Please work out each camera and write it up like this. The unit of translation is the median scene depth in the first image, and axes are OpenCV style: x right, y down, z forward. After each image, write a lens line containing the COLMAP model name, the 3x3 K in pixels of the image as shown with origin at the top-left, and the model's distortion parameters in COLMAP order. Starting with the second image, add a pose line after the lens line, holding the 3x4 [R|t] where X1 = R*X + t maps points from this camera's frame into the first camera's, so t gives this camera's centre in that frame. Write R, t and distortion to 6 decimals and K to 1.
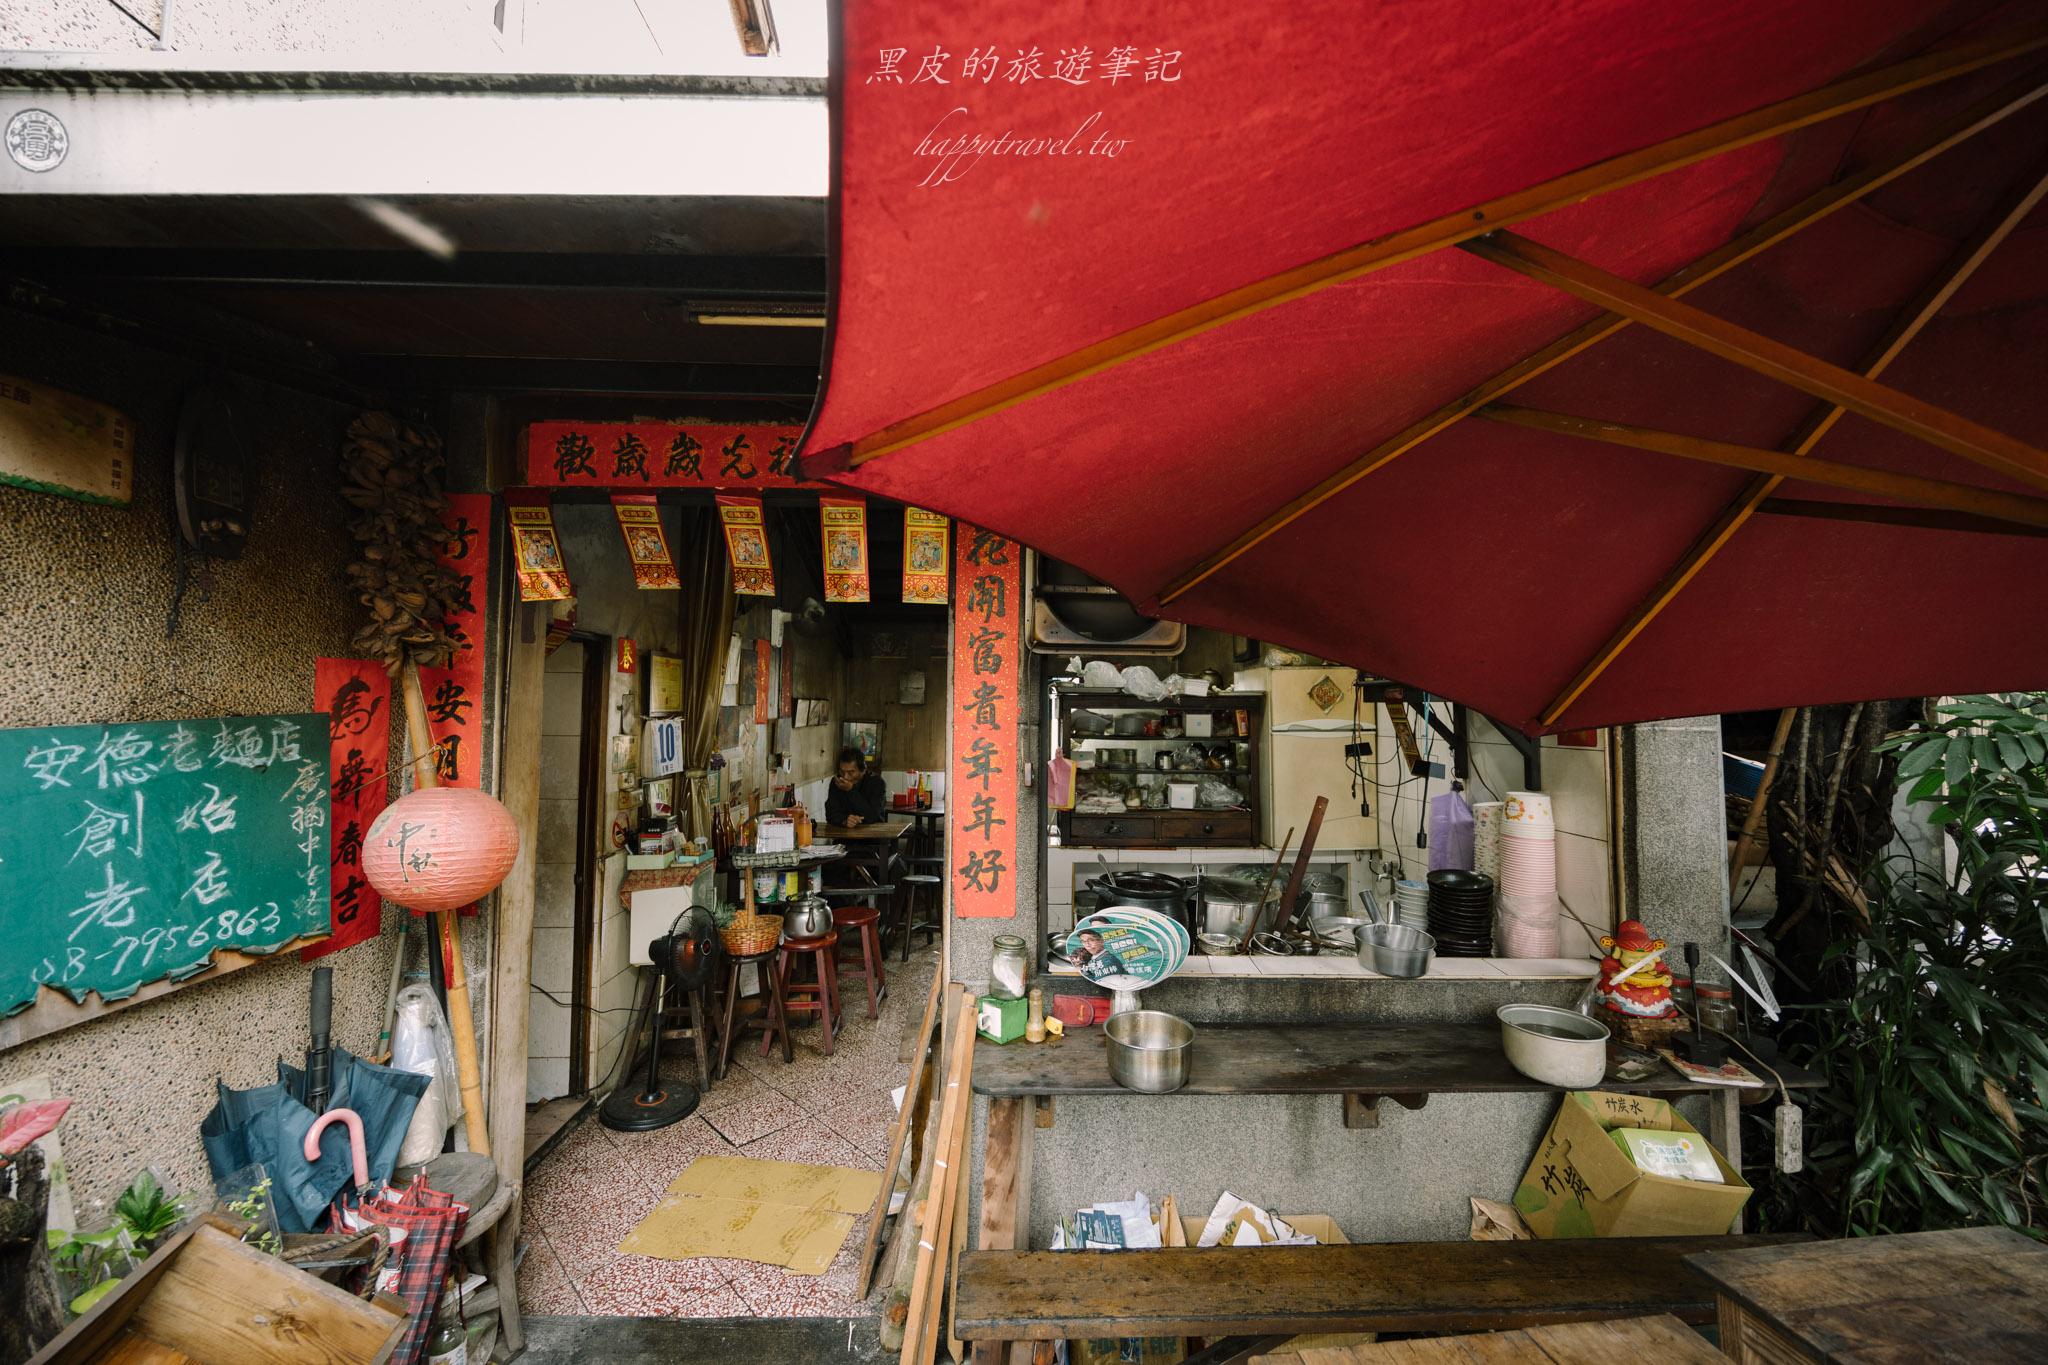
lens RADIAL K [[775.6, 0, 1021.2], [0, 775.6, 681.1], [0, 0, 1]] dist [-0.005350, -0.000659]
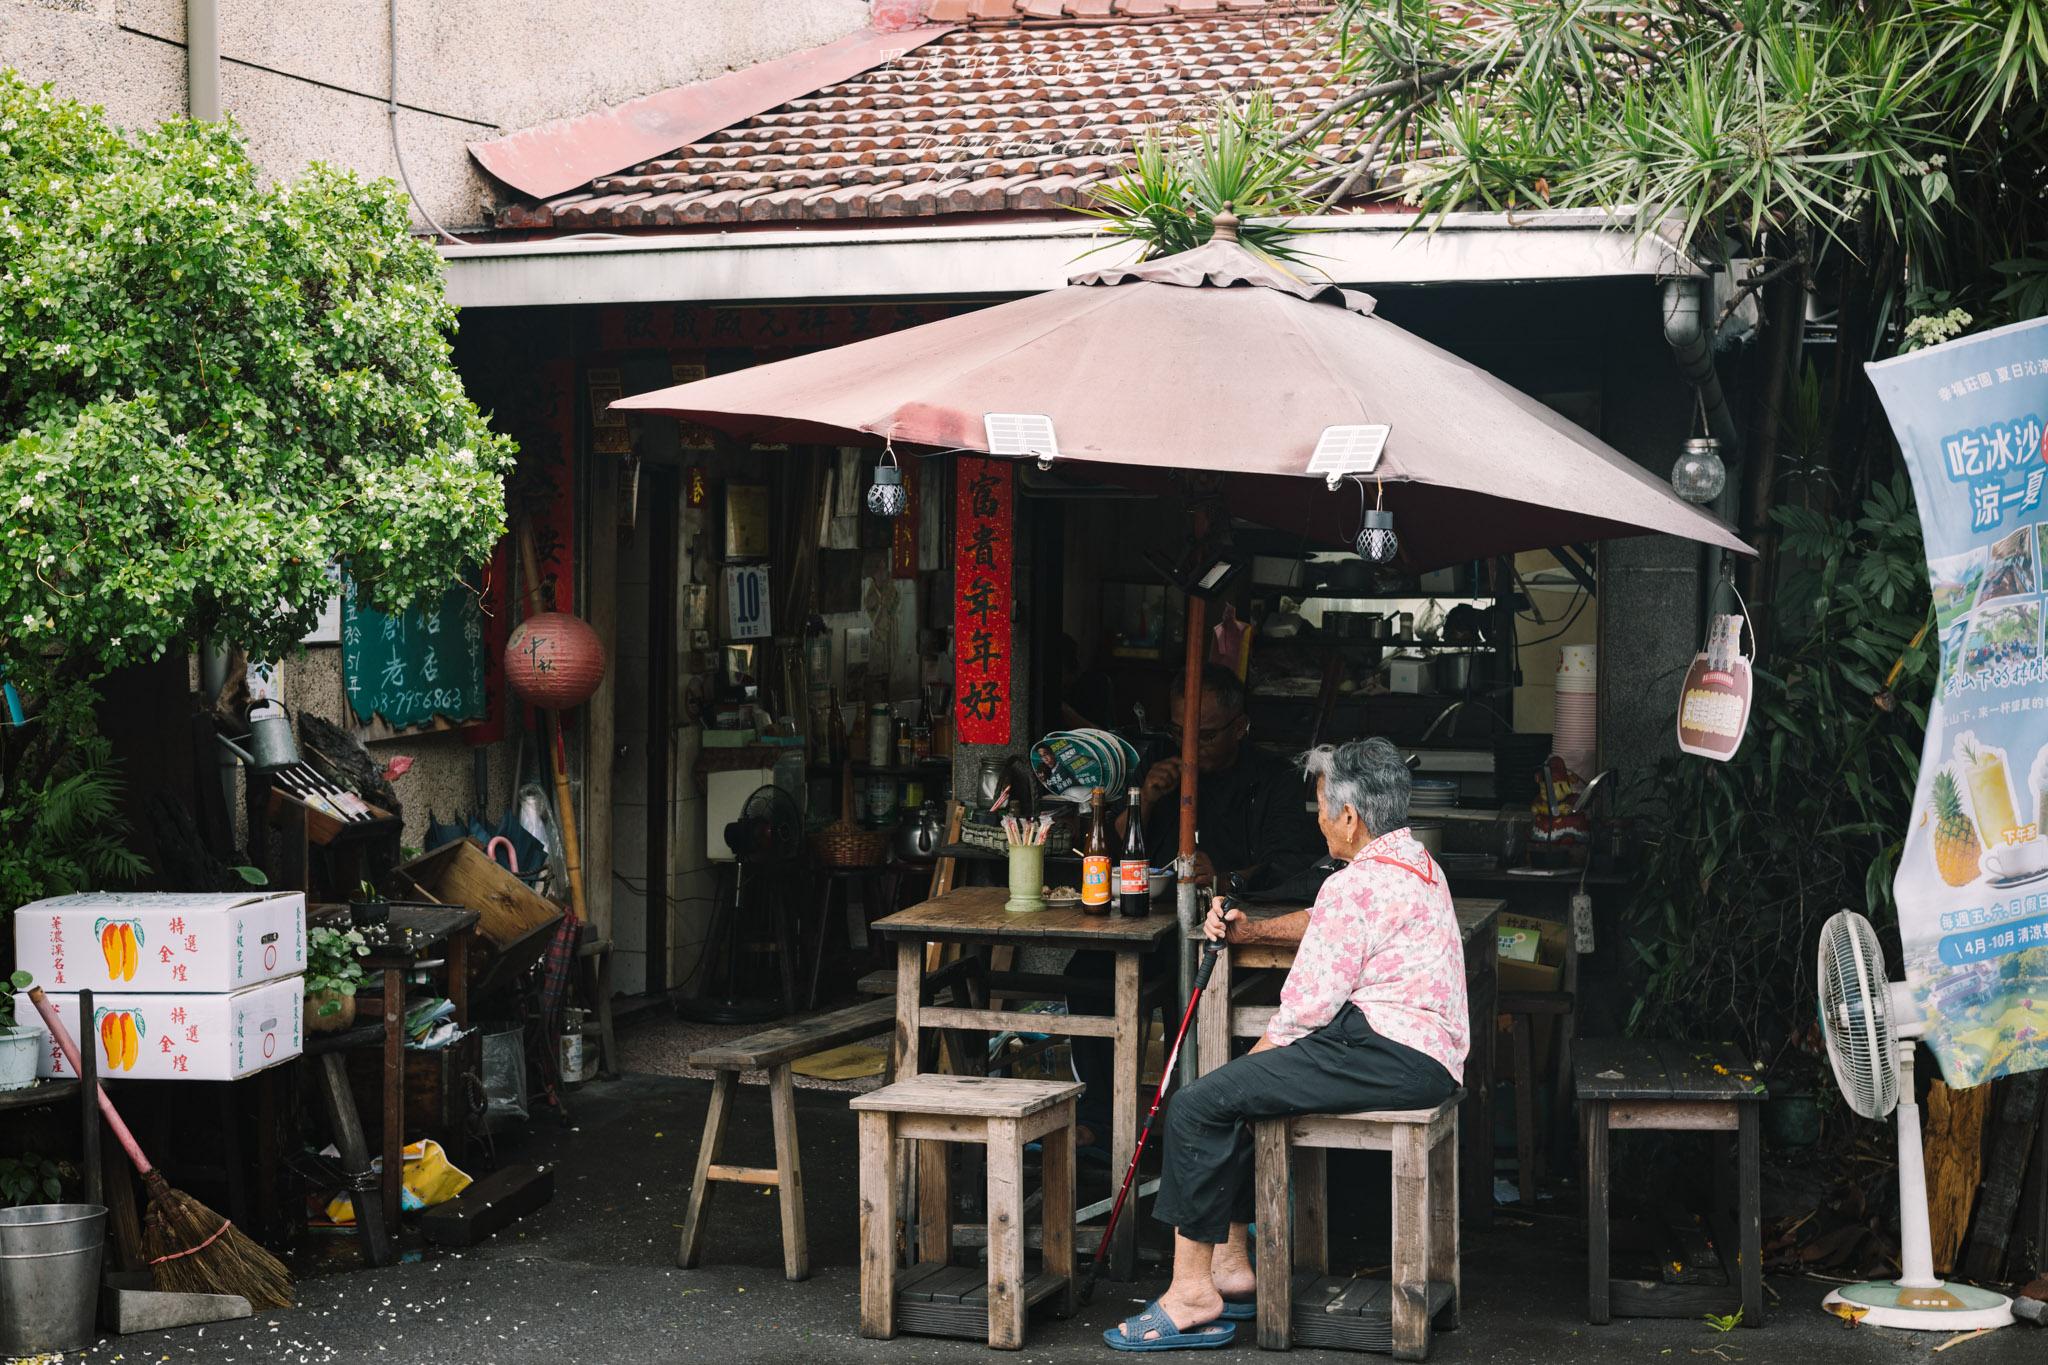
lens RADIAL K [[2877.5, 0, 1013.9], [0, 2877.5, 681.7], [0, 0, 1]] dist [-0.004306, 0.000000]
pose [[0.924857, 0.016382, -0.379962, 1.487056], [0.012553, 0.997212, 0.073551, -0.073189], [0.380108, -0.072793, 0.922073, -2.622046]]
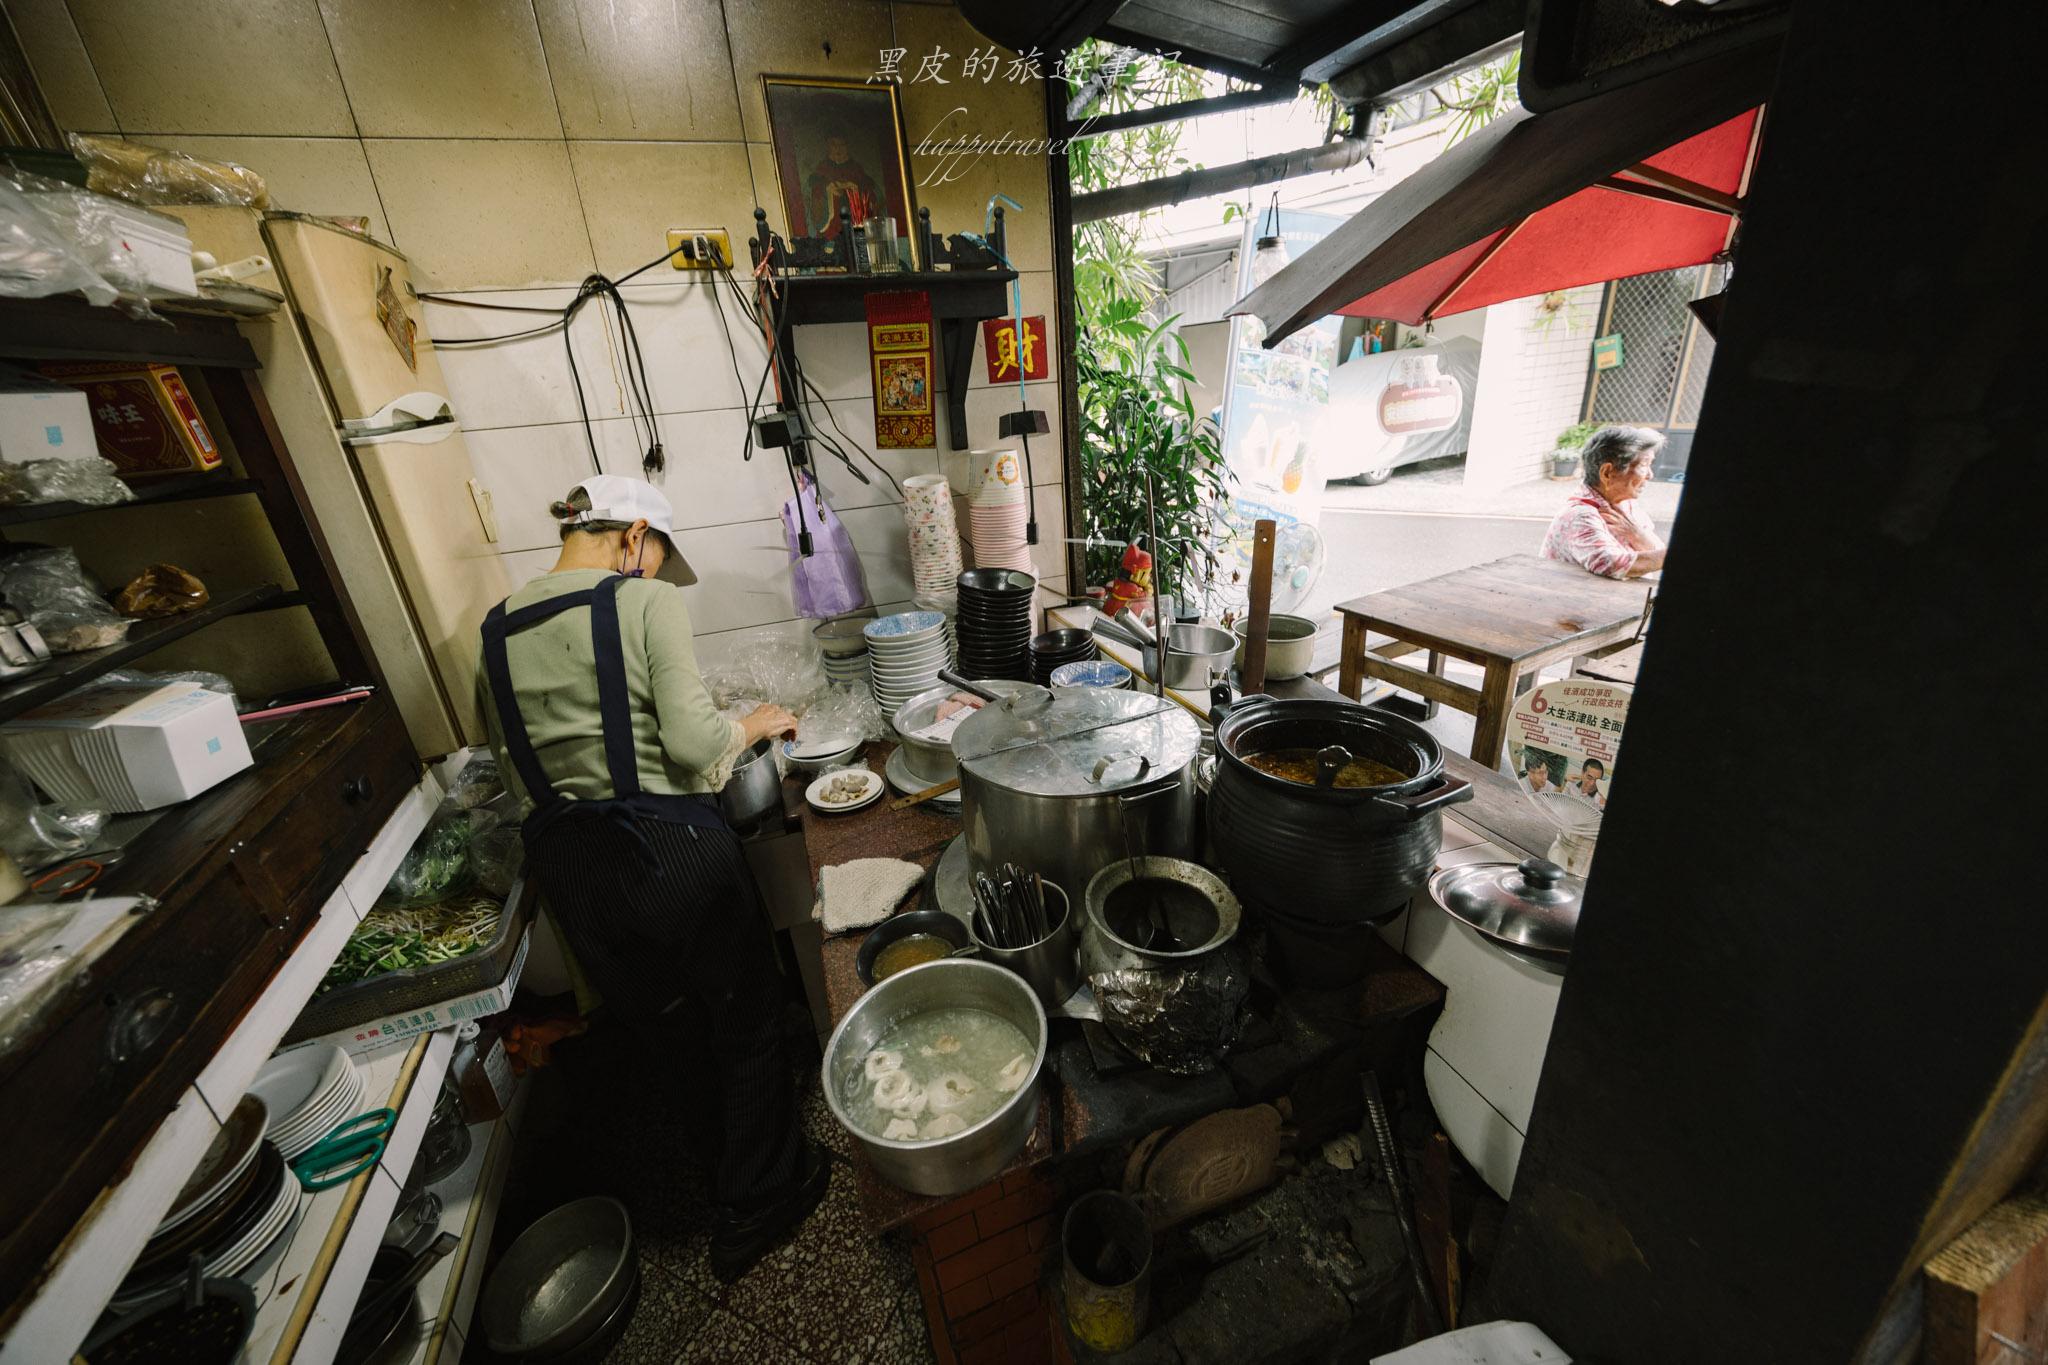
lens RADIAL K [[775.6, 0, 1025.6], [0, 775.6, 685.0], [0, 0, 1]] dist [-0.005350, -0.000659]
pose [[-0.327948, -0.348678, 0.877994, -0.153462], [0.023086, 0.926158, 0.376428, 0.077054], [-0.944414, 0.143718, -0.295683, 1.404239]]
